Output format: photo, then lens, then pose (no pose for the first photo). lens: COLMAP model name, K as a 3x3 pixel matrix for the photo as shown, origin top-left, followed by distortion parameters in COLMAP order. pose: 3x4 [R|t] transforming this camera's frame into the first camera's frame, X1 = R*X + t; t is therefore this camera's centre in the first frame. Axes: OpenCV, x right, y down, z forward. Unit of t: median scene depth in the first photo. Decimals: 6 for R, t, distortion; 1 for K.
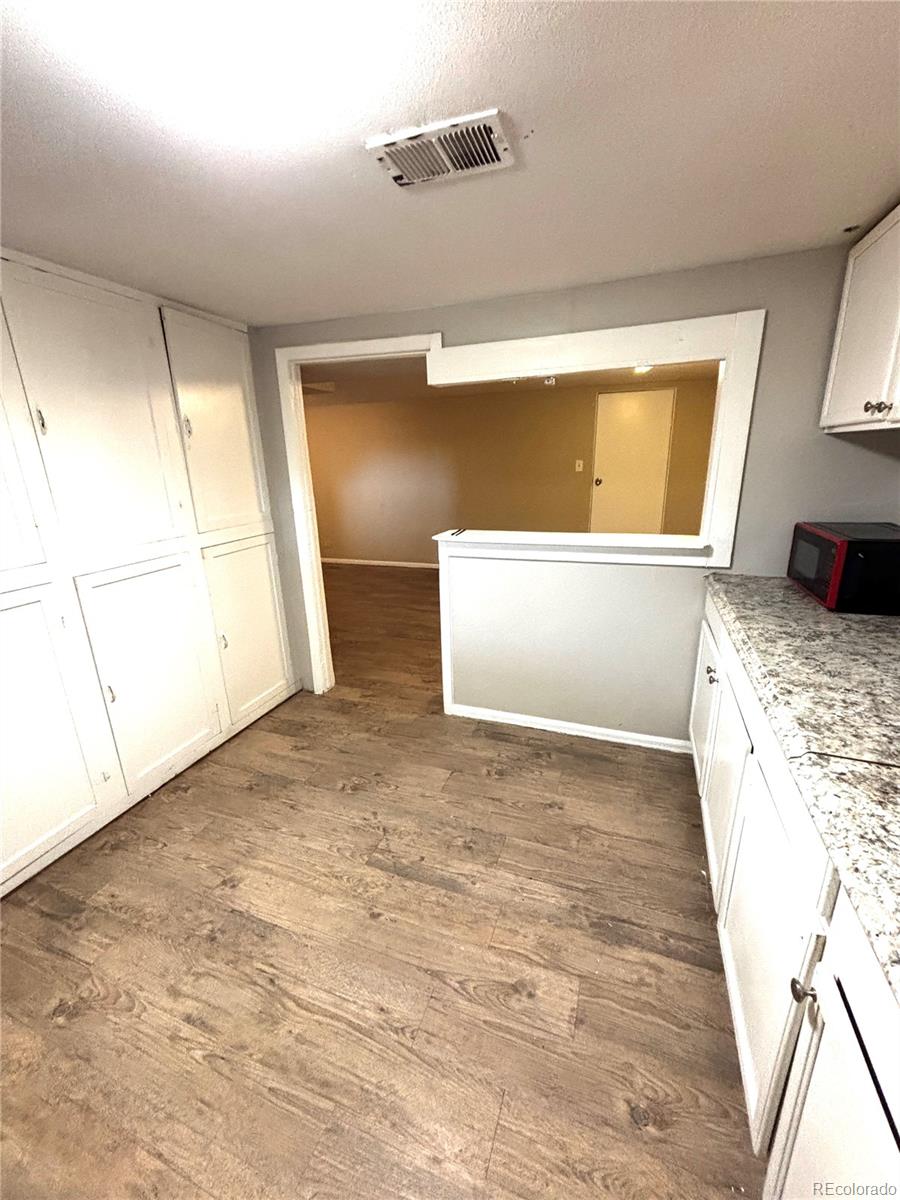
lens RADIAL K [[485.5, 0, 449.3], [0, 485.5, 600.5], [0, 0, 1]] dist [0.002708, -0.001770]
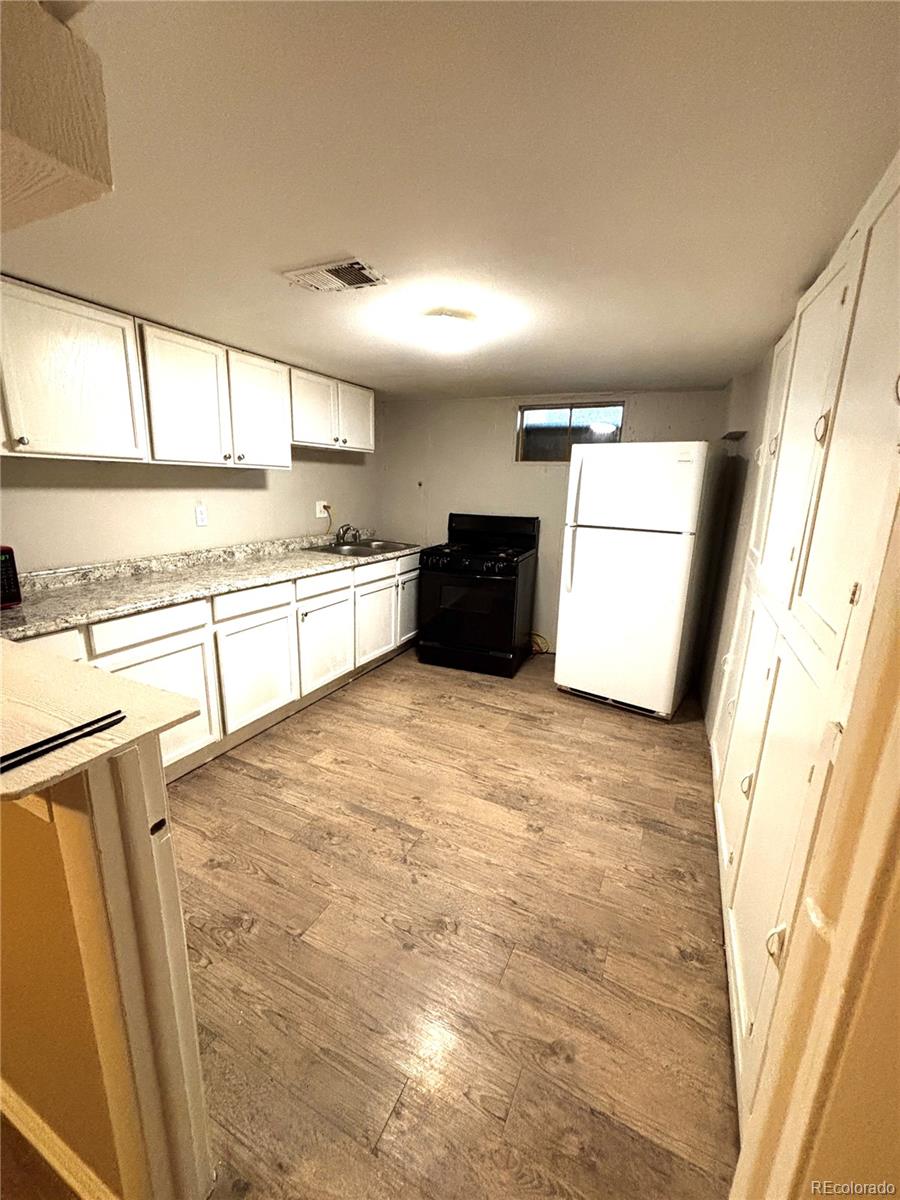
lens RADIAL K [[485.5, 0, 451.6], [0, 485.5, 596.4], [0, 0, 1]] dist [0.002708, -0.001770]
pose [[-0.995663, -0.027173, 0.088981, -0.344440], [0.020673, 0.867877, 0.496349, -0.533707], [-0.090712, 0.496036, -0.863551, 1.814908]]
